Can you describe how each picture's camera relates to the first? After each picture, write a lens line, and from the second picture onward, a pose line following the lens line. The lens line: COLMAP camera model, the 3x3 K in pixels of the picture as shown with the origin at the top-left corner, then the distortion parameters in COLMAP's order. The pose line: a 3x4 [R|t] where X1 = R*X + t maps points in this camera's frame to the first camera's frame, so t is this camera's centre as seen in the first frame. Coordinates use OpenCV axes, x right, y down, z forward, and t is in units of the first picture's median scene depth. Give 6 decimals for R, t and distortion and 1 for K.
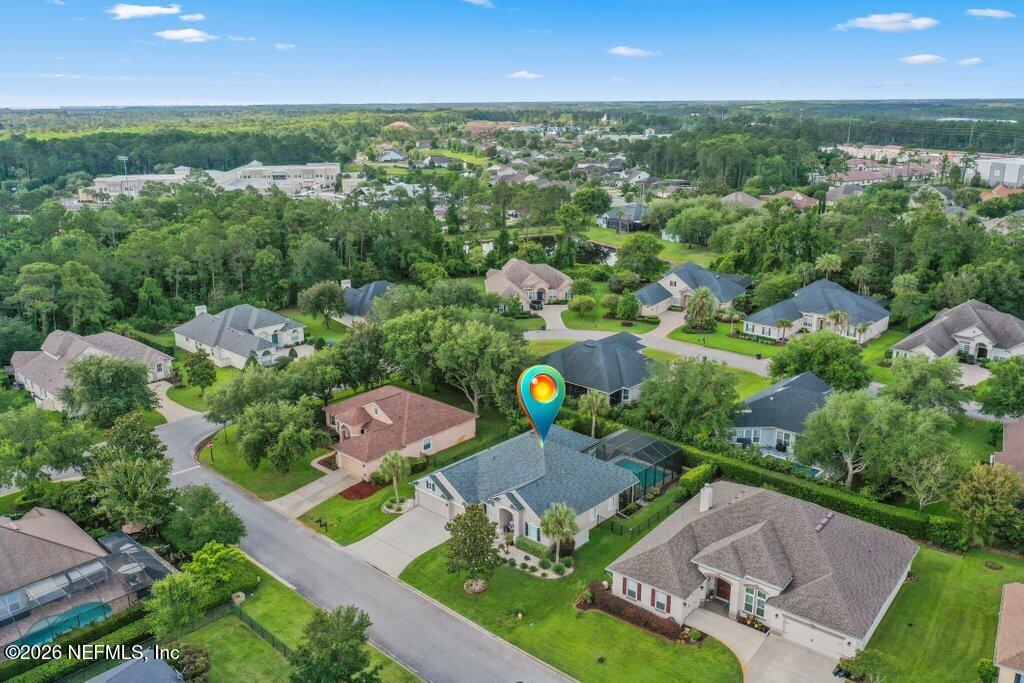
lens RADIAL K [[794.4, 0, 512.0], [0, 794.4, 341.5], [0, 0, 1]] dist [0.002463, -0.000625]
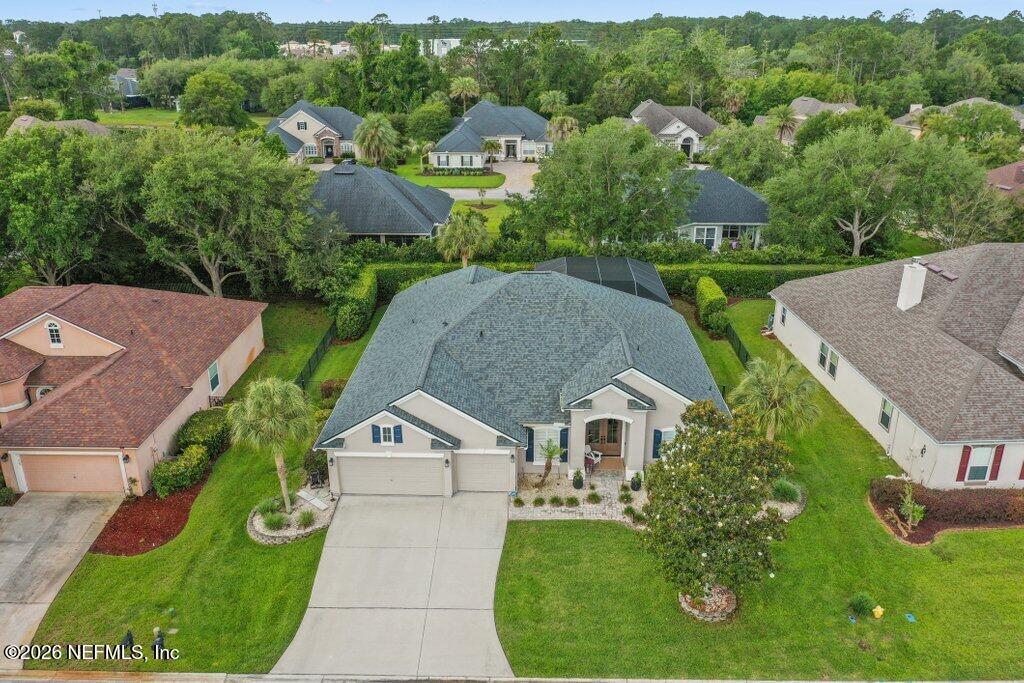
lens RADIAL K [[794.4, 0, 512.0], [0, 794.4, 341.5], [0, 0, 1]] dist [0.002463, -0.000625]
pose [[0.750093, -0.236684, 0.617528, -0.255905], [0.181376, 0.971585, 0.152073, 0.074098], [-0.635974, -0.002064, 0.771708, 0.561295]]
